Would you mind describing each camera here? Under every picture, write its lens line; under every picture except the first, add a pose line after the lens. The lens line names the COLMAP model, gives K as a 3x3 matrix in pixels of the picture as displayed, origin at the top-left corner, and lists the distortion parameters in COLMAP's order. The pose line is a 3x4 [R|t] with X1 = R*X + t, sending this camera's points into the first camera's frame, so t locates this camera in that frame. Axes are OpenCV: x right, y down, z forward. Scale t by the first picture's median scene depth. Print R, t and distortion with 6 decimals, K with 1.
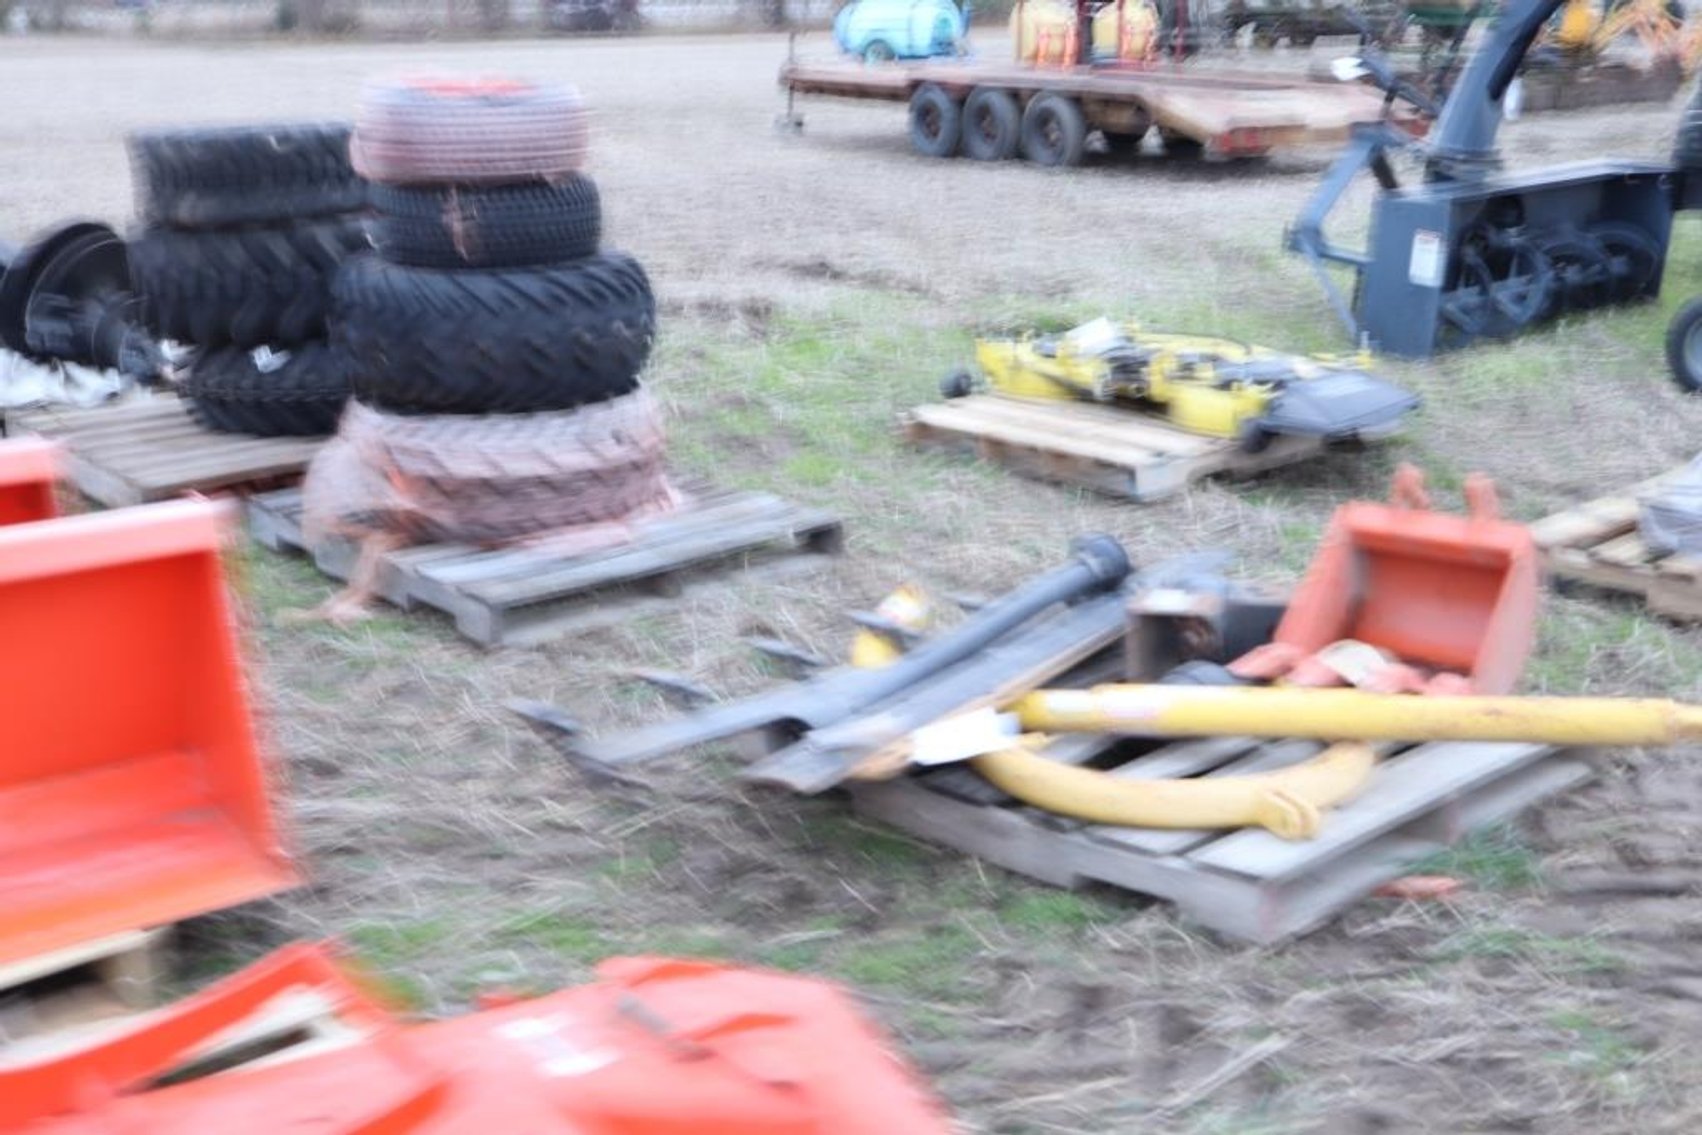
lens RADIAL K [[1953.3, 0, 887.9], [0, 1953.3, 563.5], [0, 0, 1]] dist [0.010324, 0.027744]
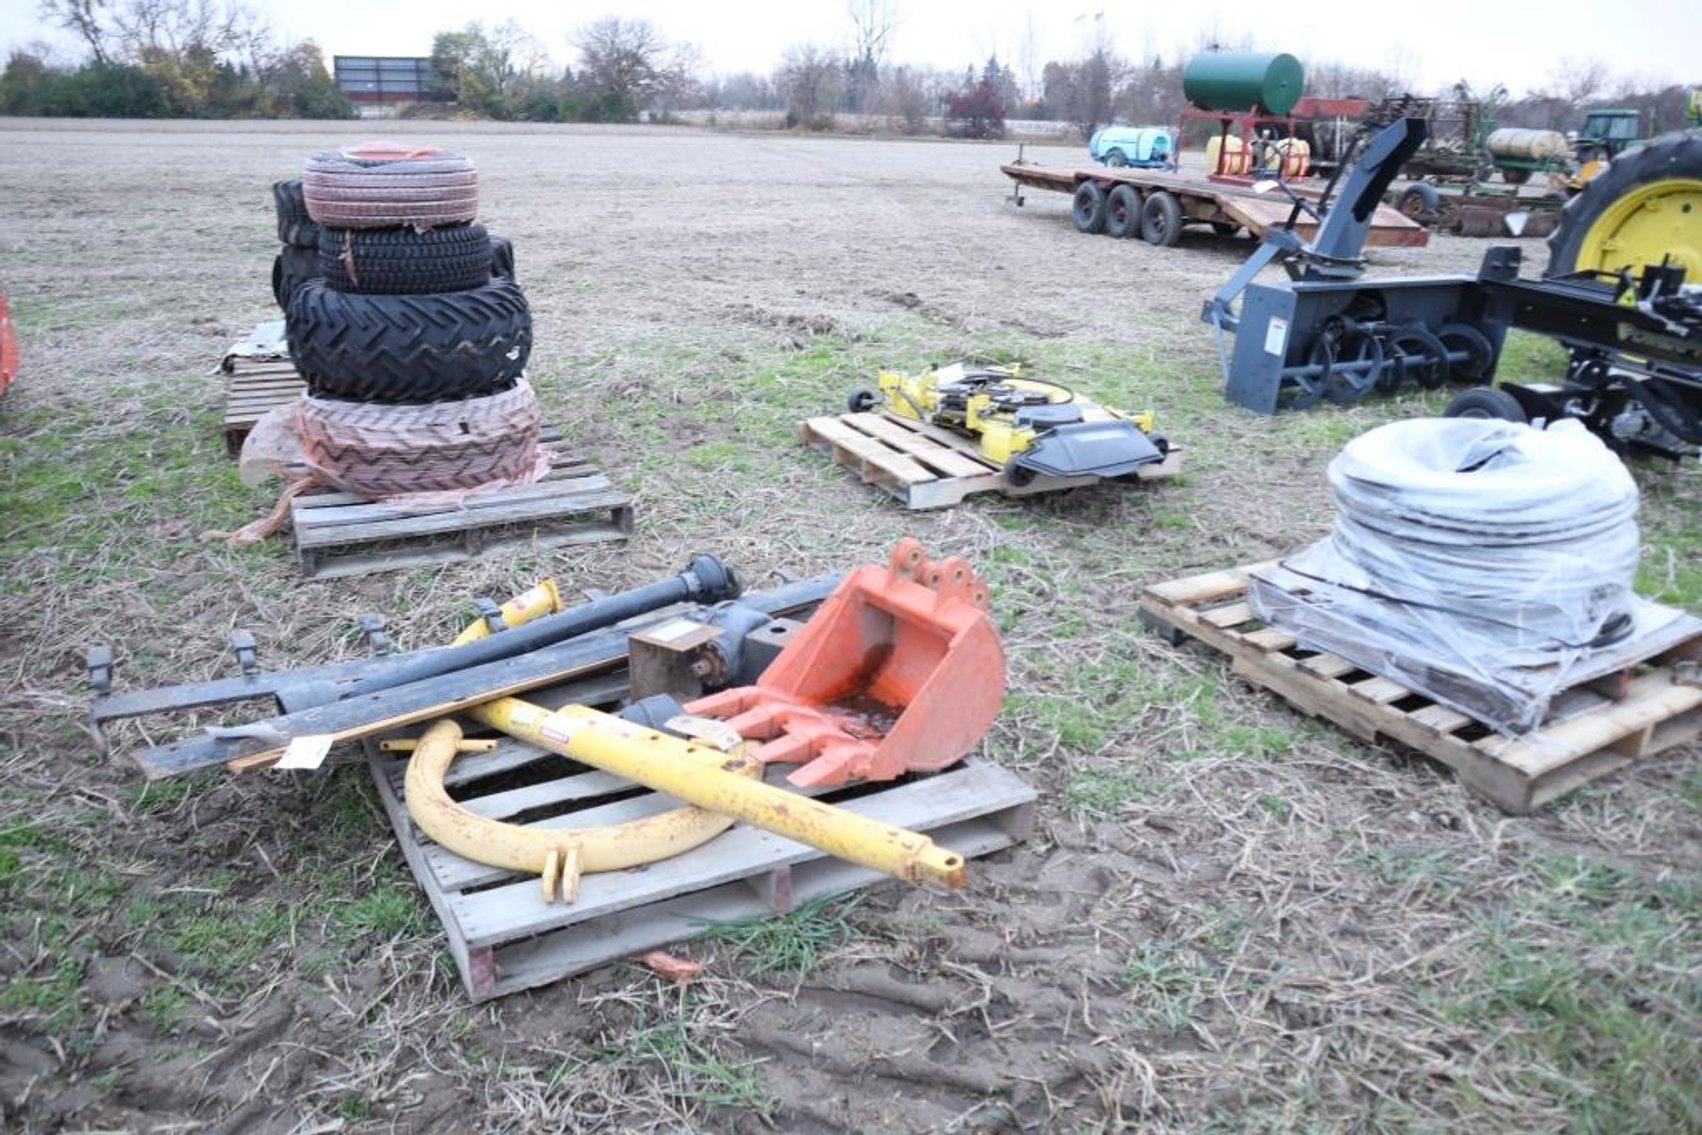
lens RADIAL K [[1209.3, 0, 851.0], [0, 1209.3, 567.5], [0, 0, 1]] dist [-0.099553, 0.063702]
pose [[0.968504, 0.127678, -0.213774, 0.259837], [-0.110341, 0.989700, 0.091203, -0.062207], [0.223217, -0.064743, 0.972616, 0.224902]]
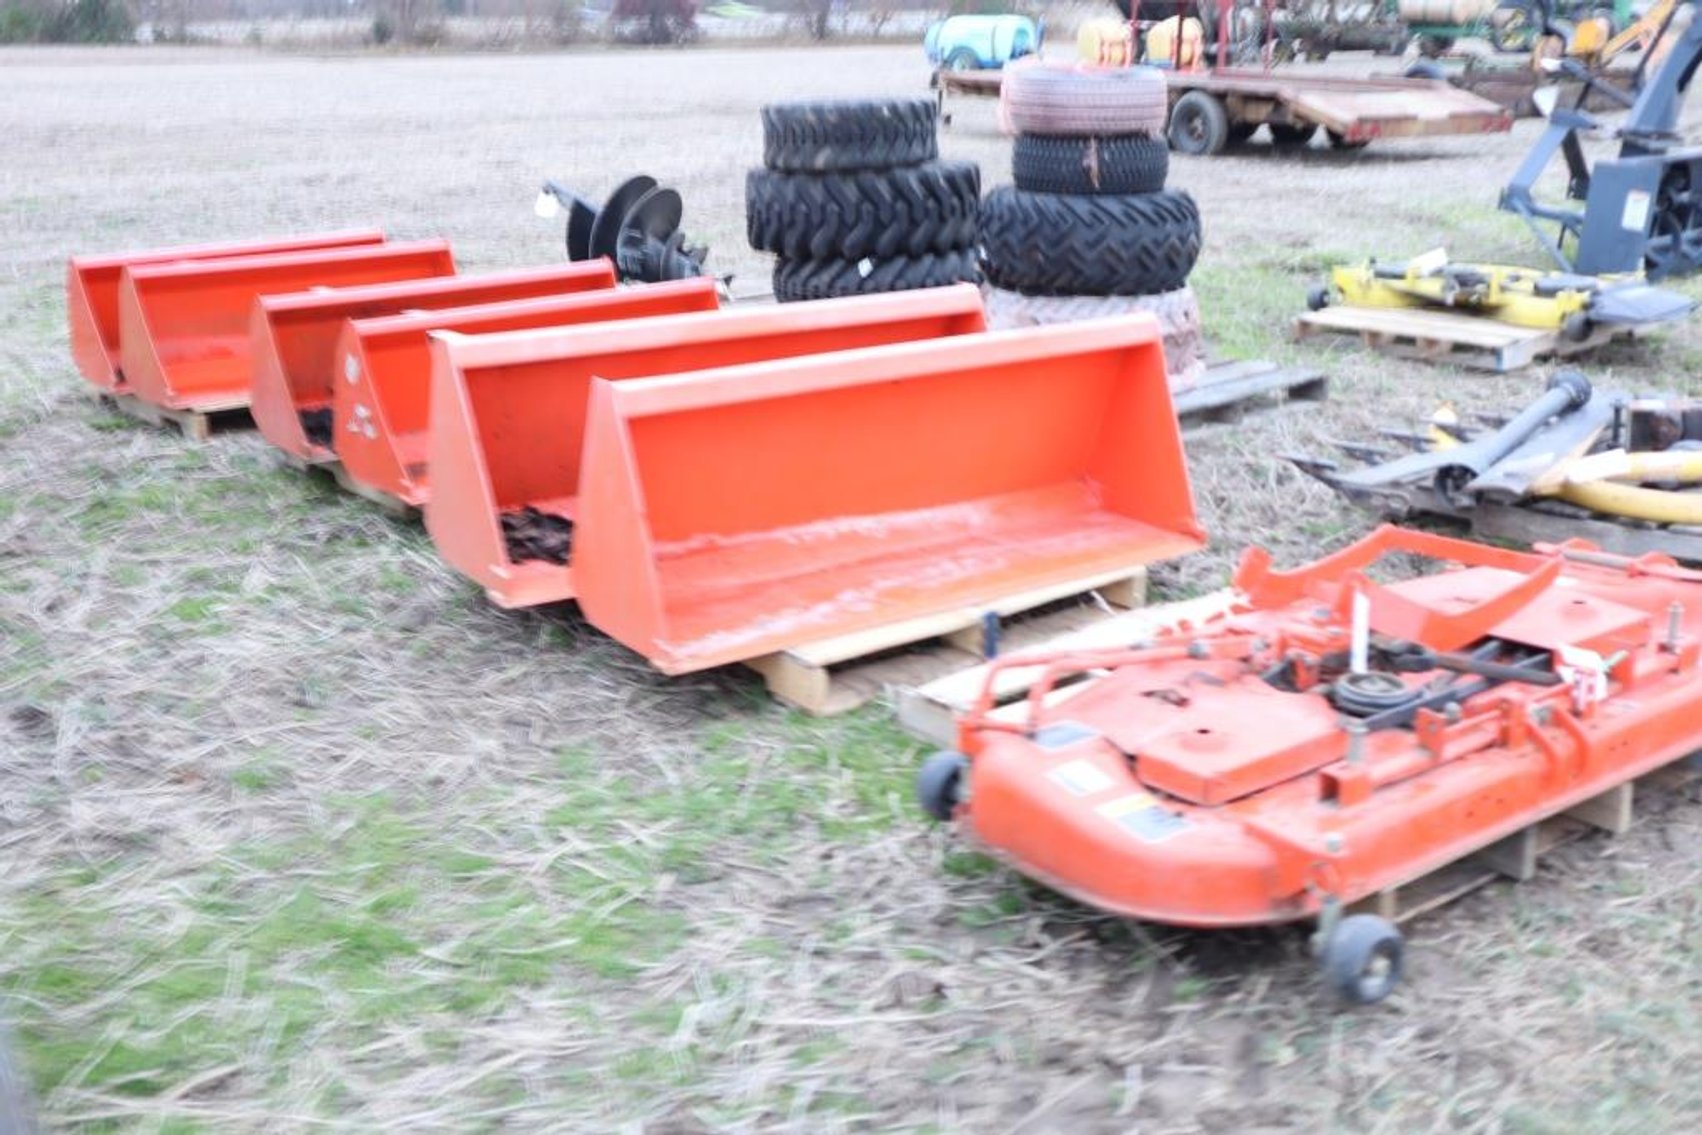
lens RADIAL K [[1737.4, 0, 851.0], [0, 1737.4, 567.5], [0, 0, 1]] dist [-0.051908, 0.180747]
pose [[0.999634, 0.010228, -0.025027, -0.298345], [-0.009519, 0.999555, 0.028285, 0.075533], [0.025306, -0.028036, 0.999287, -0.247208]]
